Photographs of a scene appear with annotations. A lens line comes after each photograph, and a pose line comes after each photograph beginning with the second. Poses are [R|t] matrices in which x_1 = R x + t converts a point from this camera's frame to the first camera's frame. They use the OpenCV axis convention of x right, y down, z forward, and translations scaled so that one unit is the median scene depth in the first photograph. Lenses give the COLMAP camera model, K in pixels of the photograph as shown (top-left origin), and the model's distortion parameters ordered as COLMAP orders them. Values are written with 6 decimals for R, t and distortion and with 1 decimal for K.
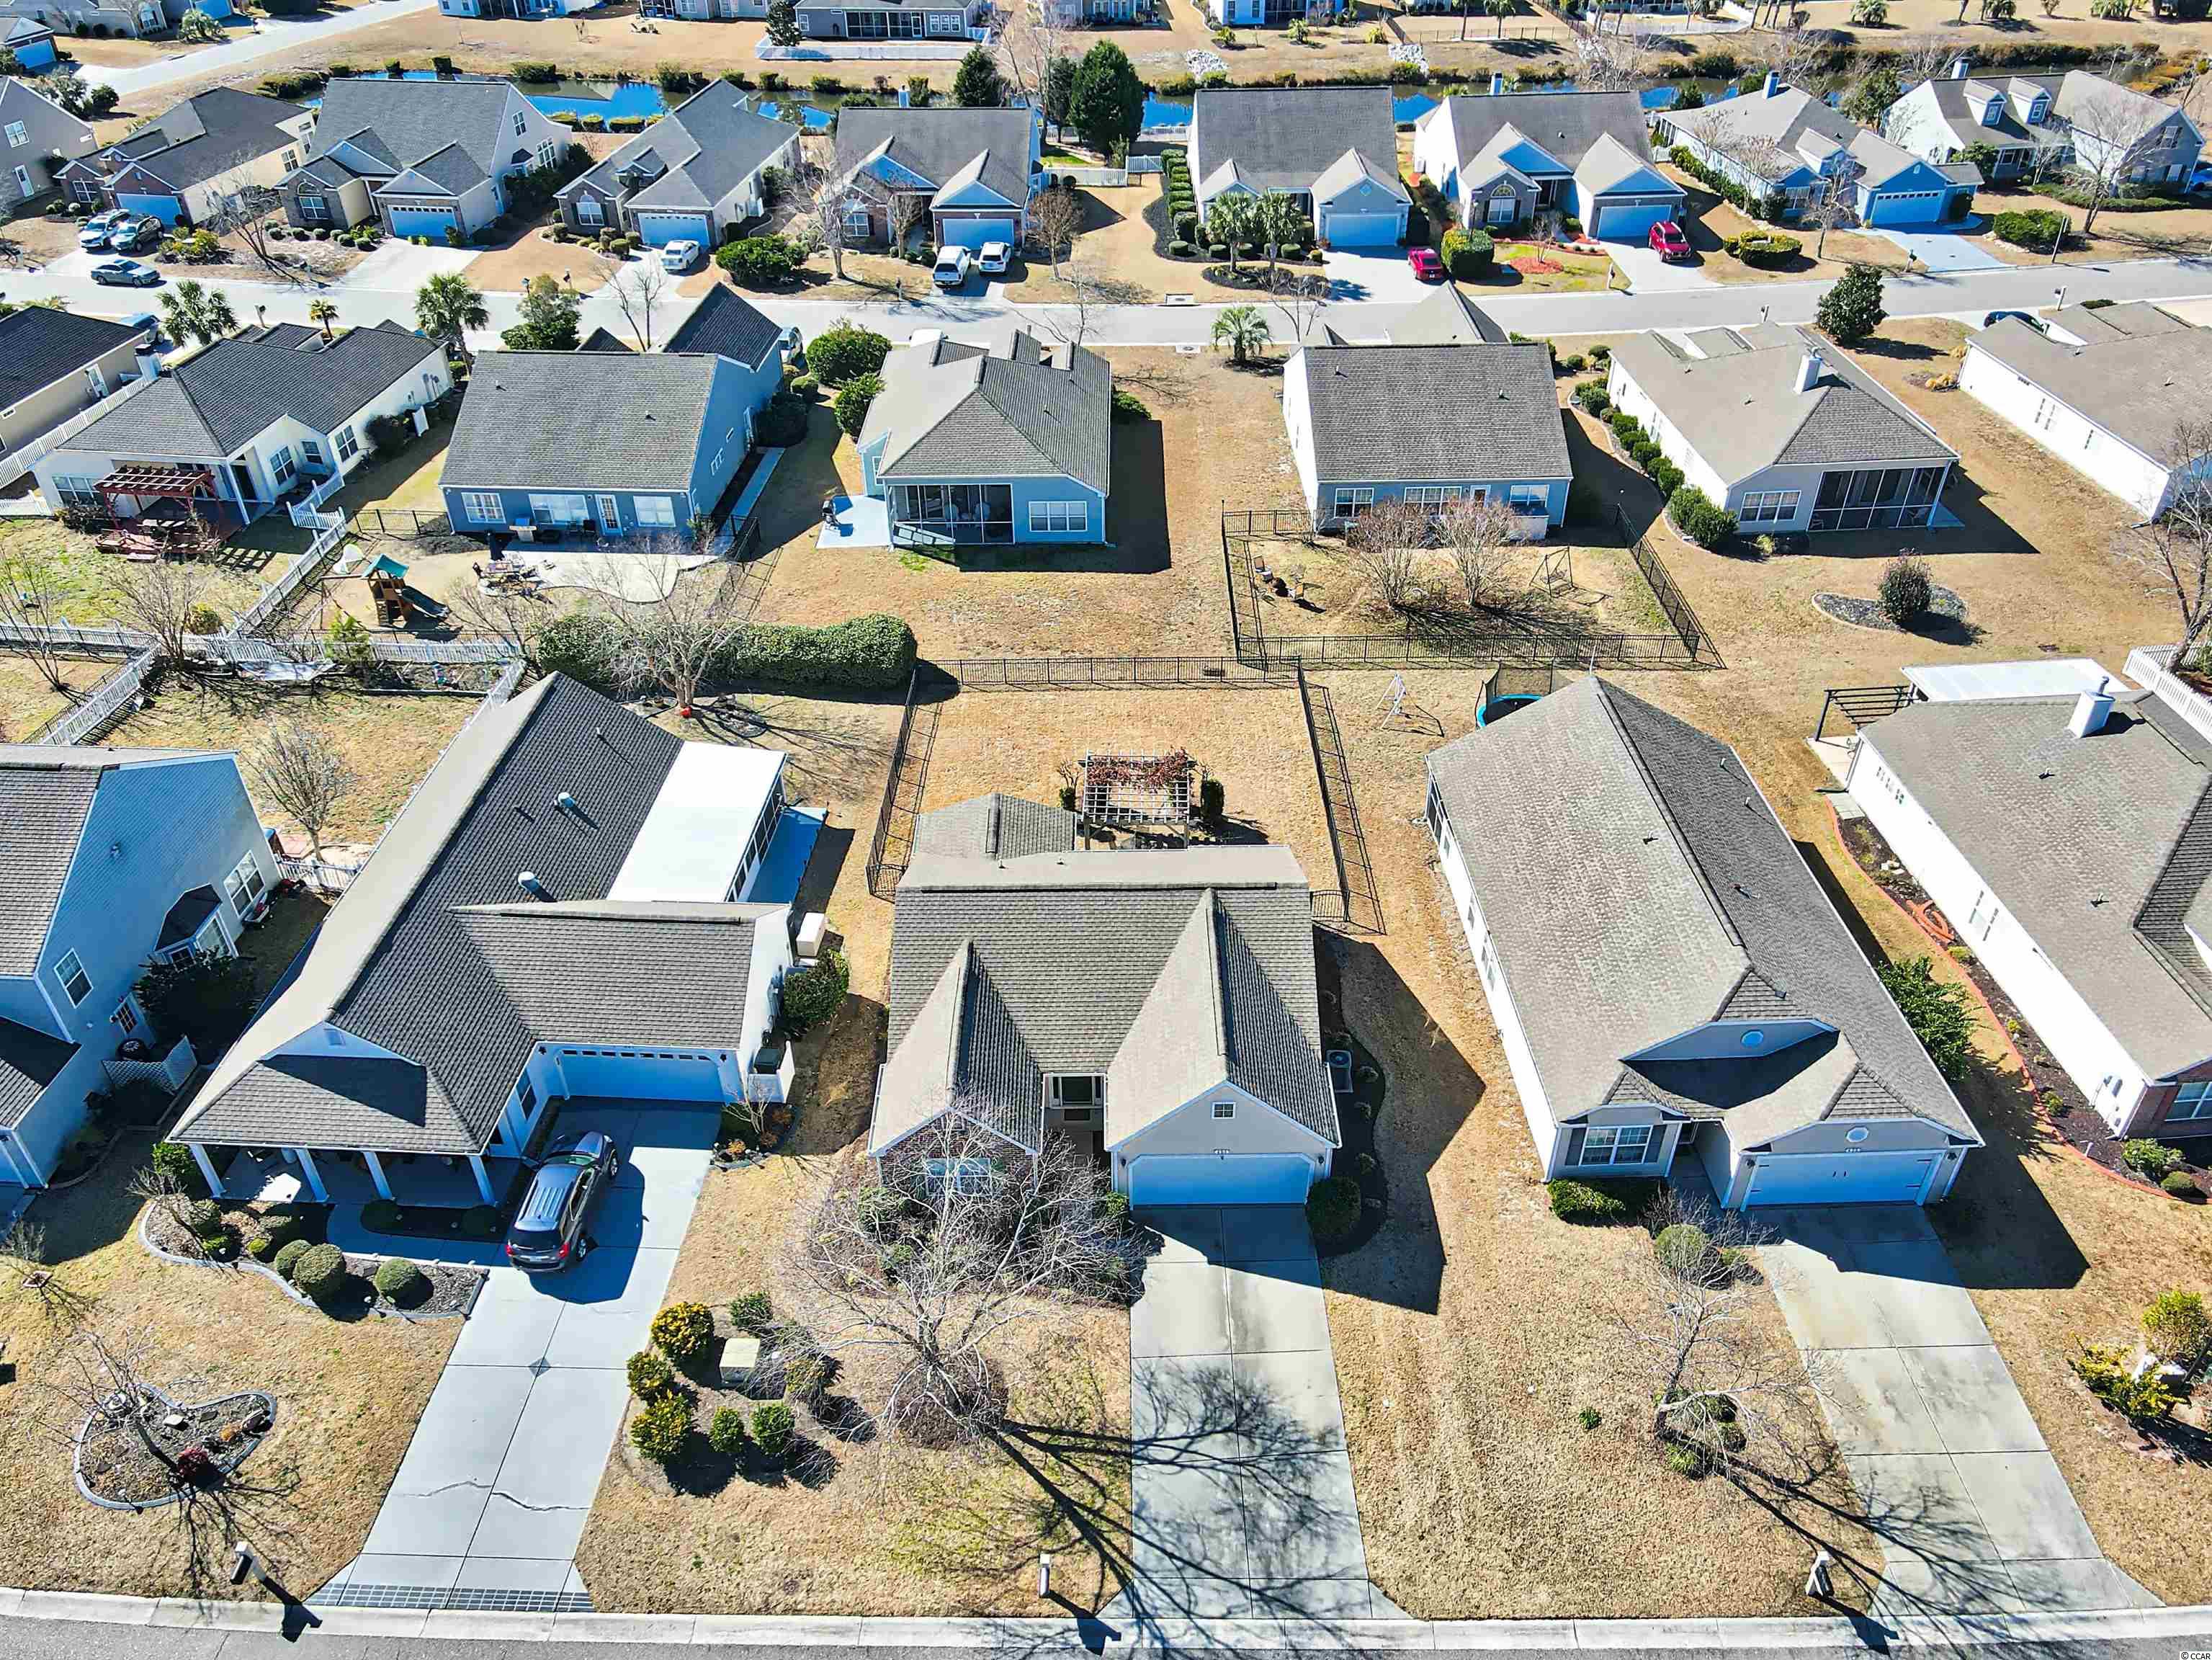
lens RADIAL K [[1606.8, 0, 1105.6], [0, 1606.8, 832.9], [0, 0, 1]] dist [0.007045, 0.013649]
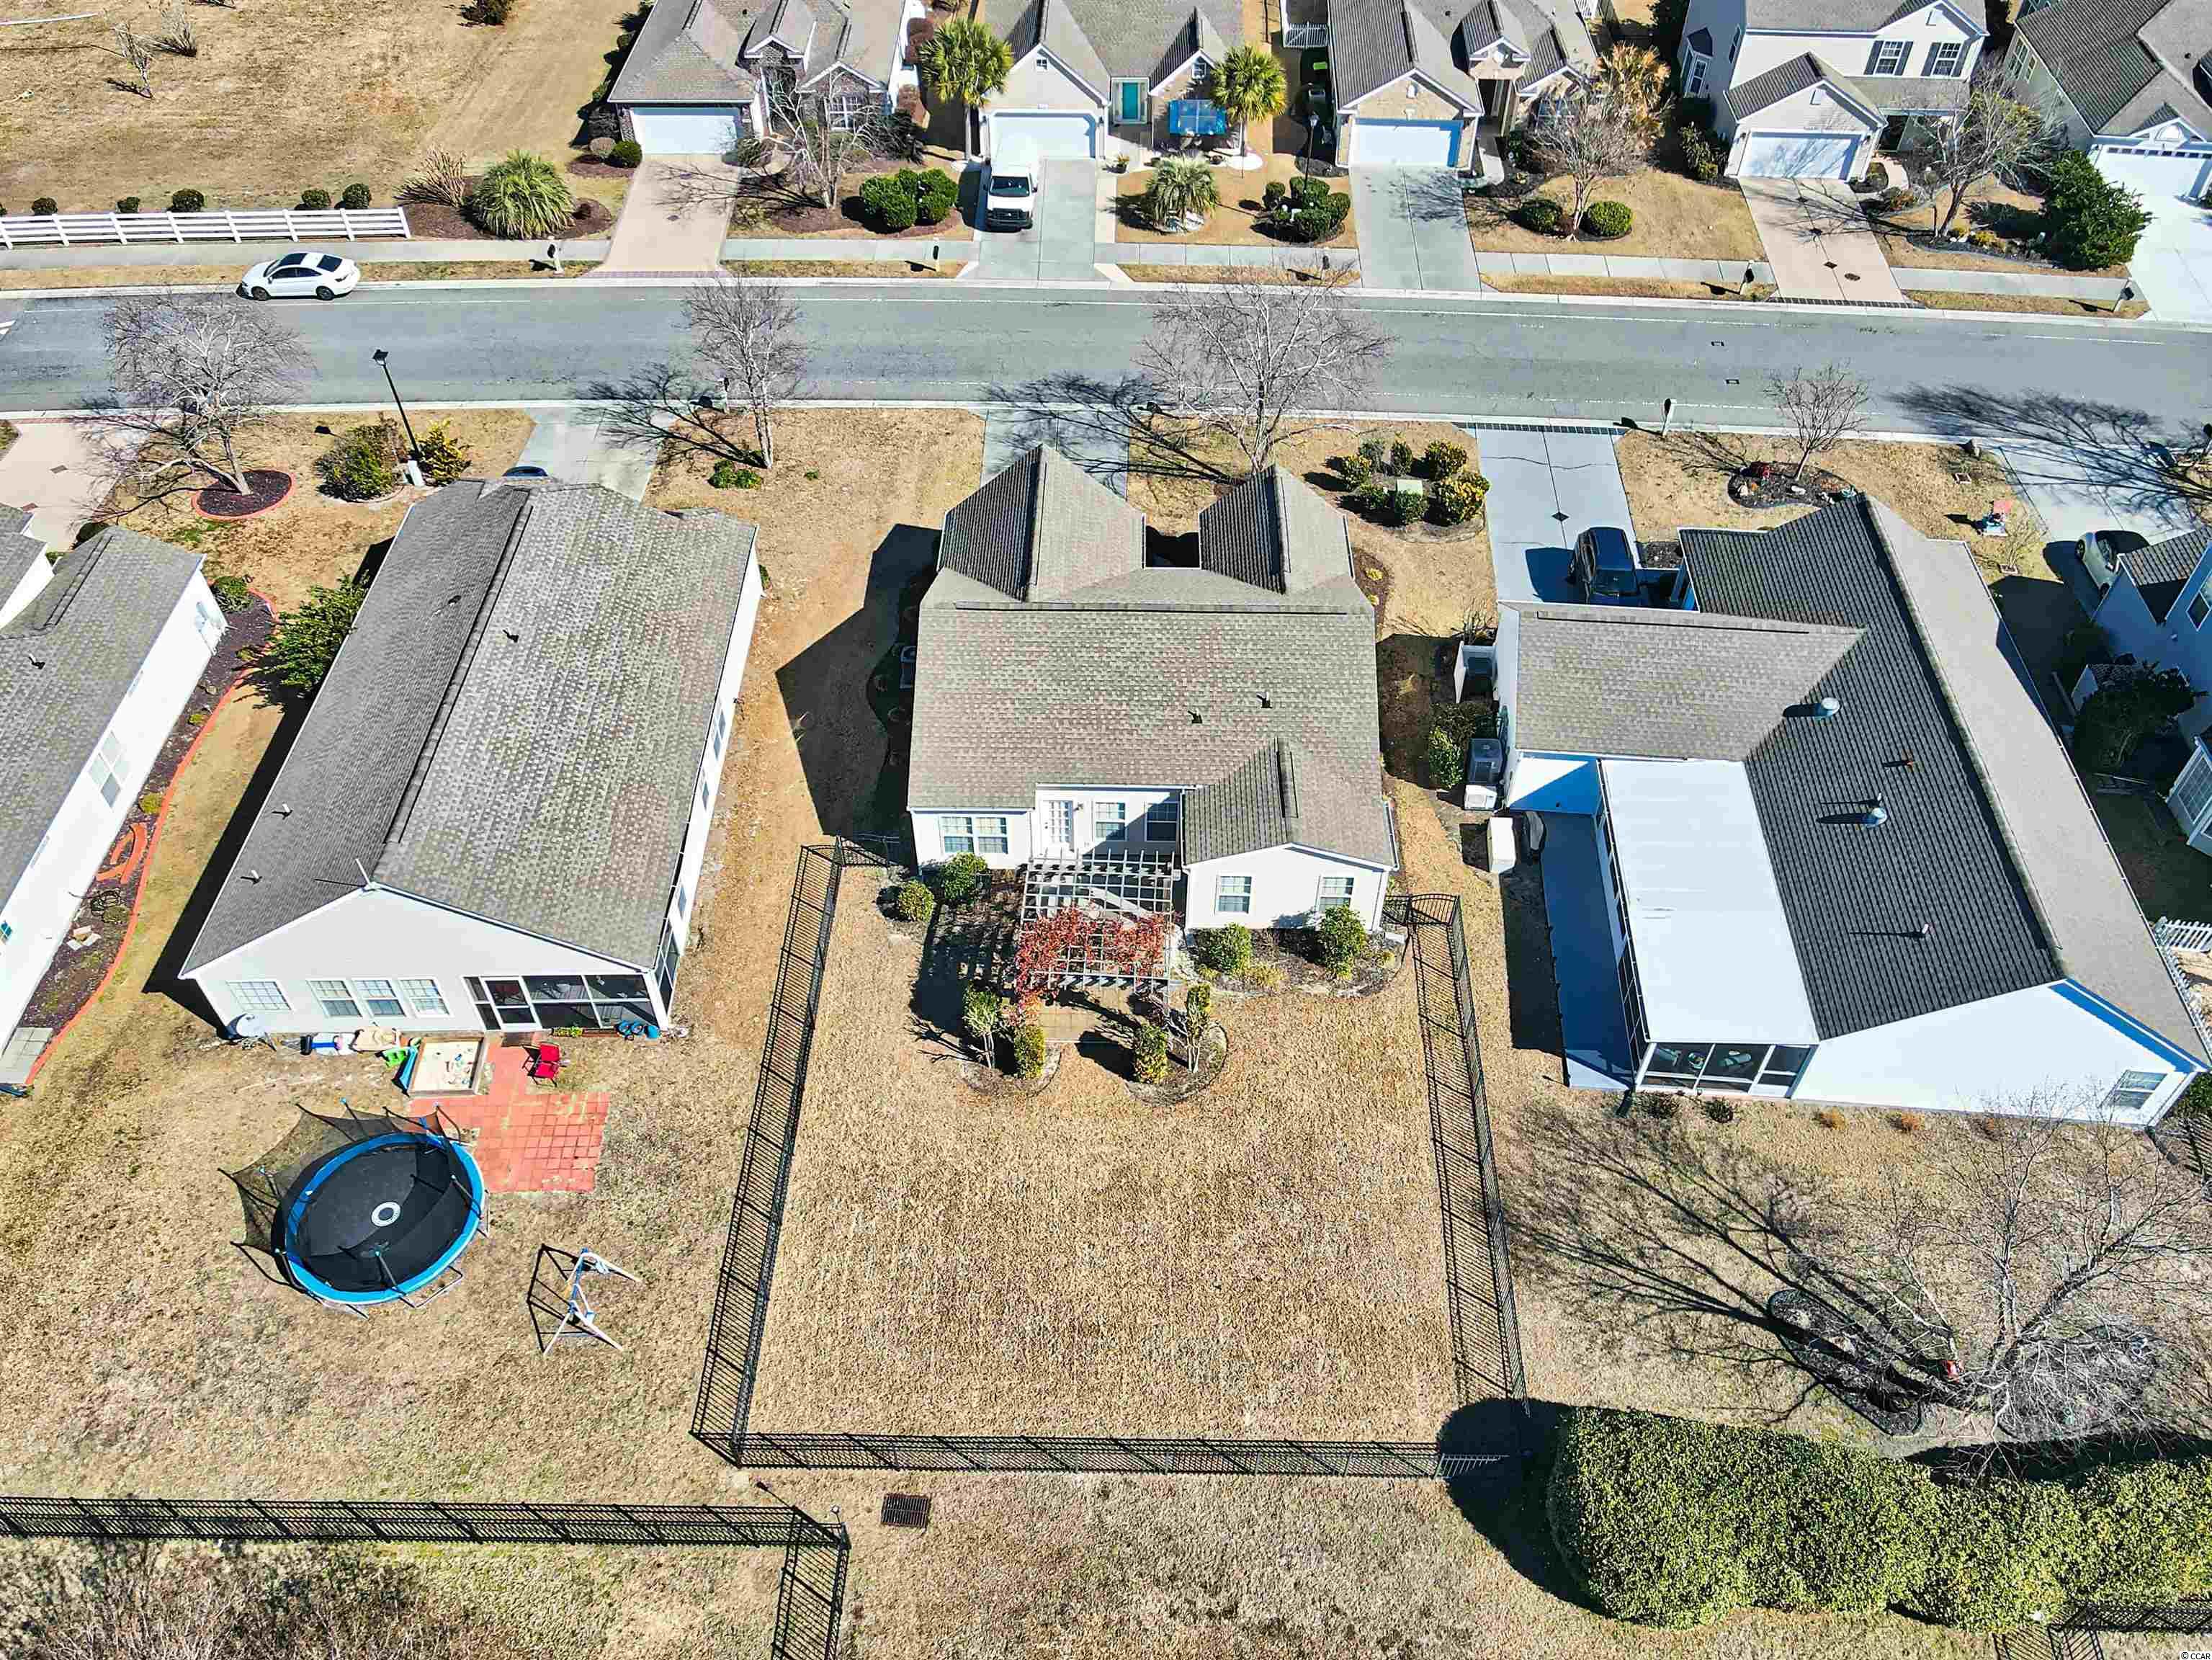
lens RADIAL K [[1606.8, 0, 1110.3], [0, 1606.8, 834.1], [0, 0, 1]] dist [0.007045, 0.013649]
pose [[-0.999713, -0.006842, 0.022970, -0.002813], [0.021889, 0.129692, 0.991313, -0.754398], [-0.009761, 0.991531, -0.129505, 1.103430]]
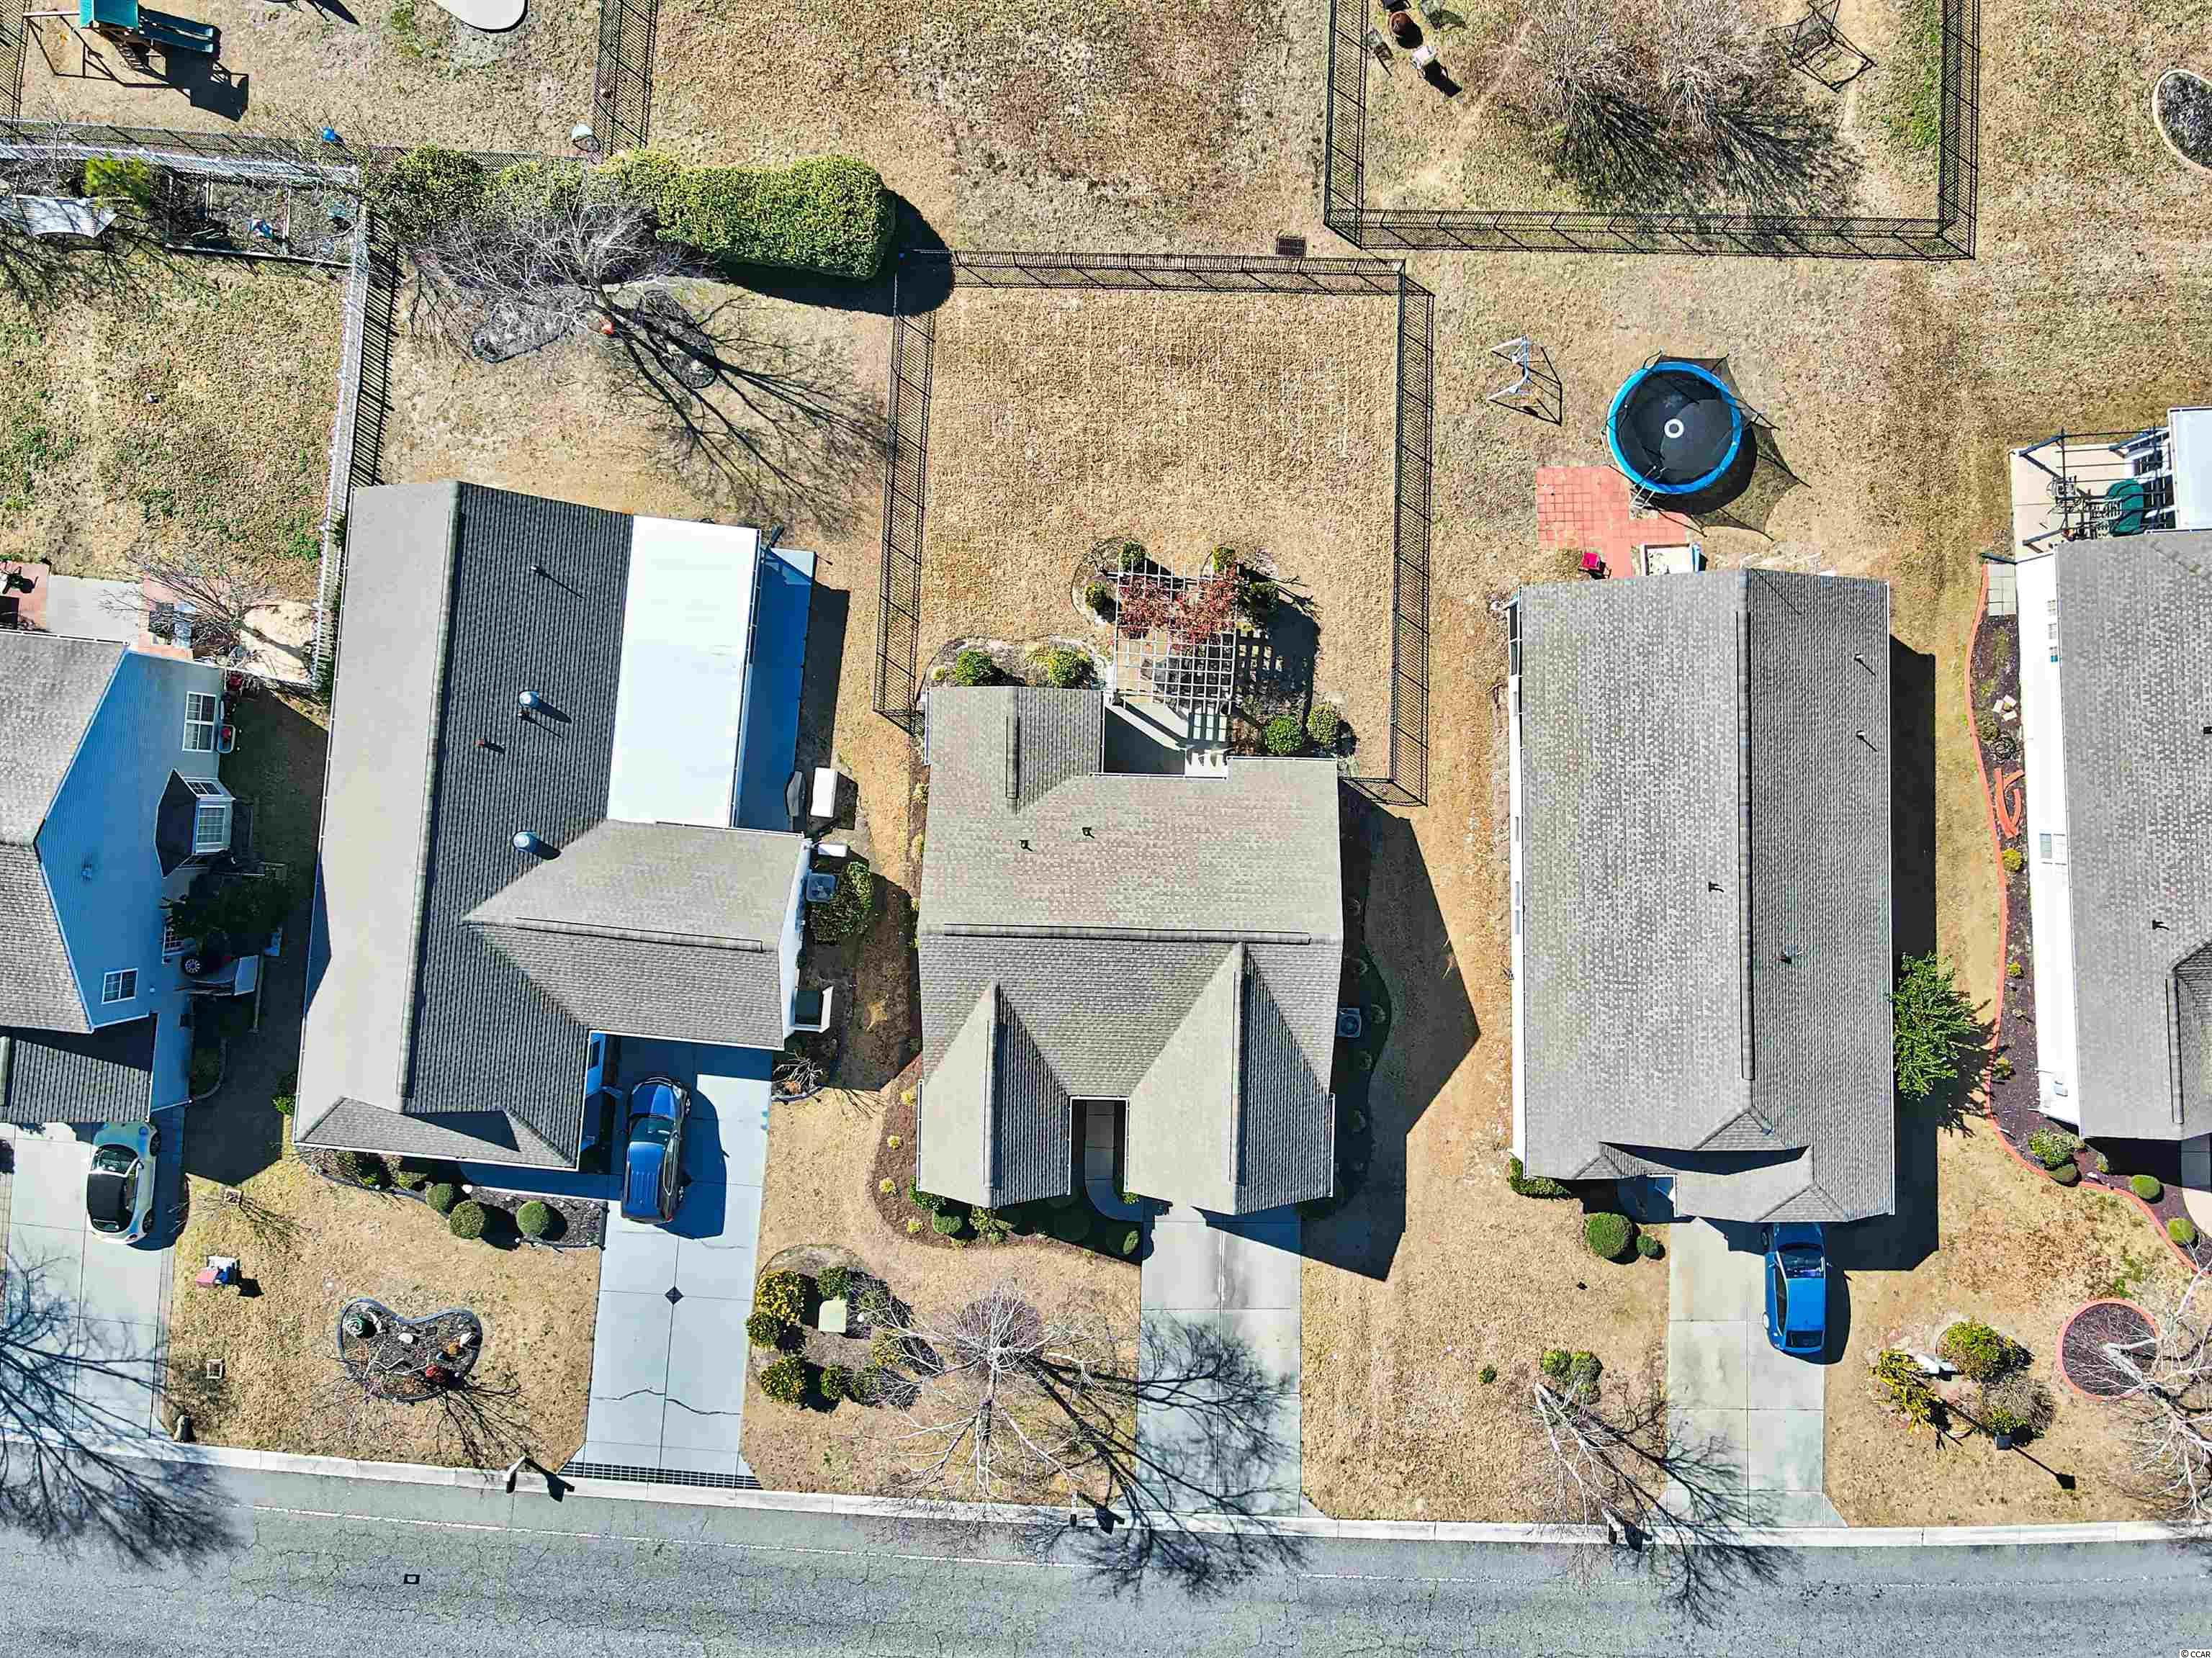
lens RADIAL K [[1606.4, 0, 1109.2], [0, 1606.4, 831.0], [0, 0, 1]] dist [0.007045, 0.013649]
pose [[0.999636, 0.026159, 0.006542, -0.020242], [-0.020683, 0.588189, 0.808459, -0.697431], [0.017300, -0.808300, 0.588516, 0.425312]]
